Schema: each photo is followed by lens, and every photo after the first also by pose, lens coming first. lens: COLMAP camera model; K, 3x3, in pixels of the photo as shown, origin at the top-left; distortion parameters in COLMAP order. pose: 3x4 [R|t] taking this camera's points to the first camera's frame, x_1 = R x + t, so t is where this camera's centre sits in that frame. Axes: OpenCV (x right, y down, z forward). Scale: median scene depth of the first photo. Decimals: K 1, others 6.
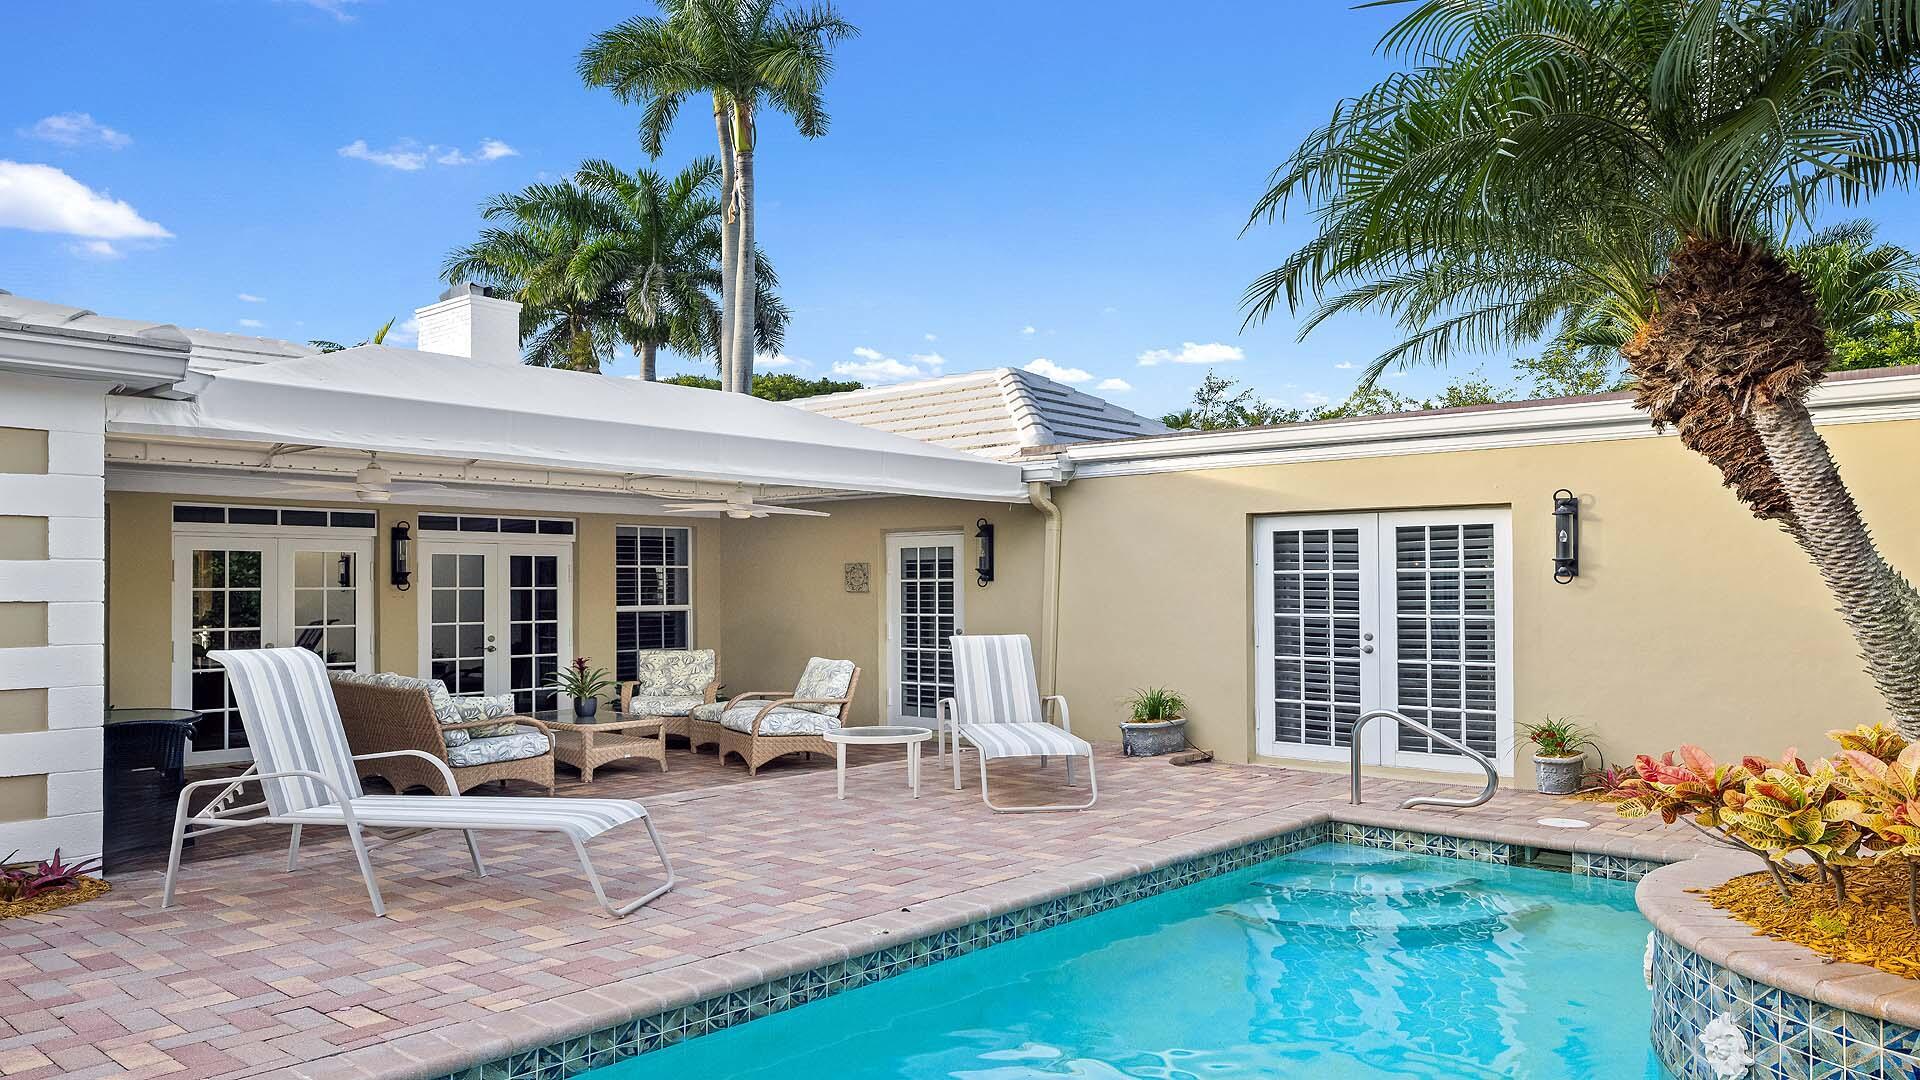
lens RADIAL K [[1315.3, 0, 961.2], [0, 1315.3, 546.3], [0, 0, 1]] dist [0.007861, -0.000037]
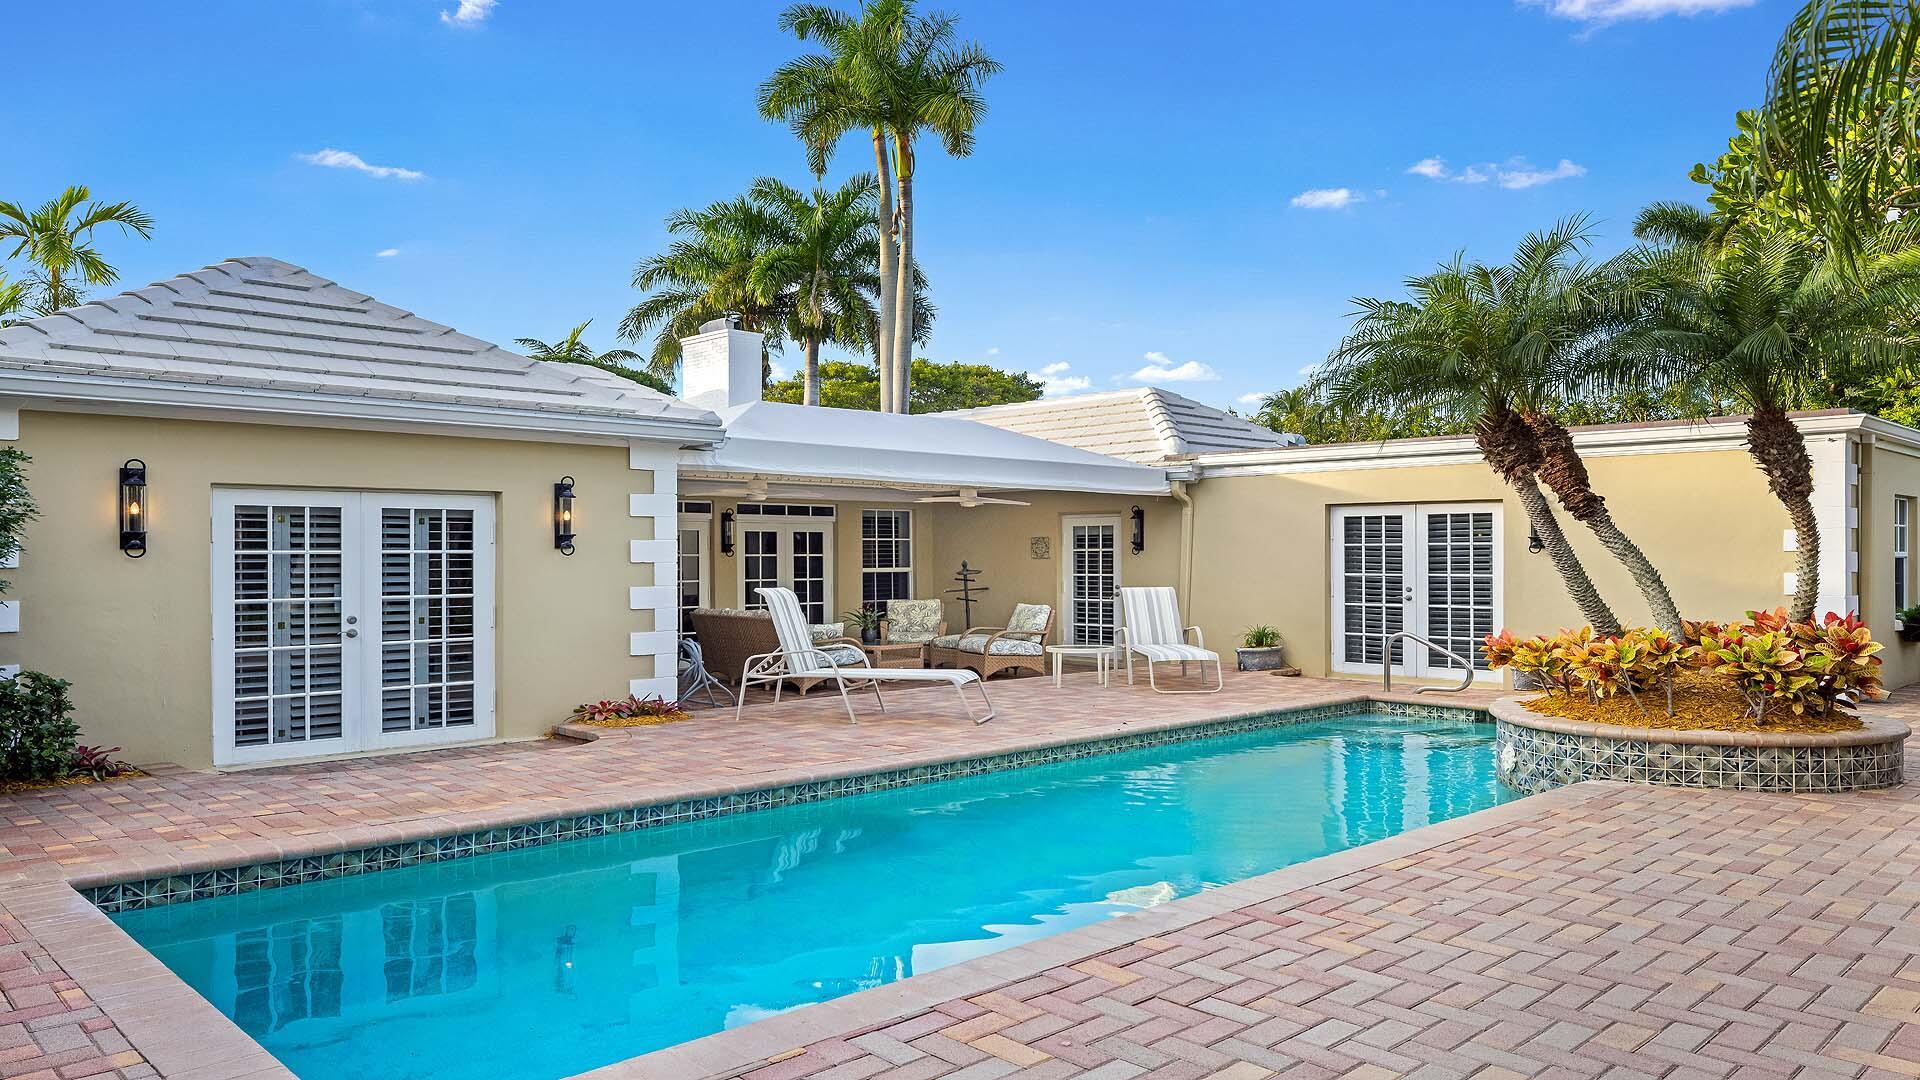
lens RADIAL K [[1315.3, 0, 957.9], [0, 1315.3, 546.7], [0, 0, 1]] dist [0.007861, -0.000037]
pose [[0.996447, 0.001060, -0.084213, -0.054181], [0.001086, 0.999676, 0.025428, -0.013300], [0.084212, -0.025429, 0.996123, -0.405480]]
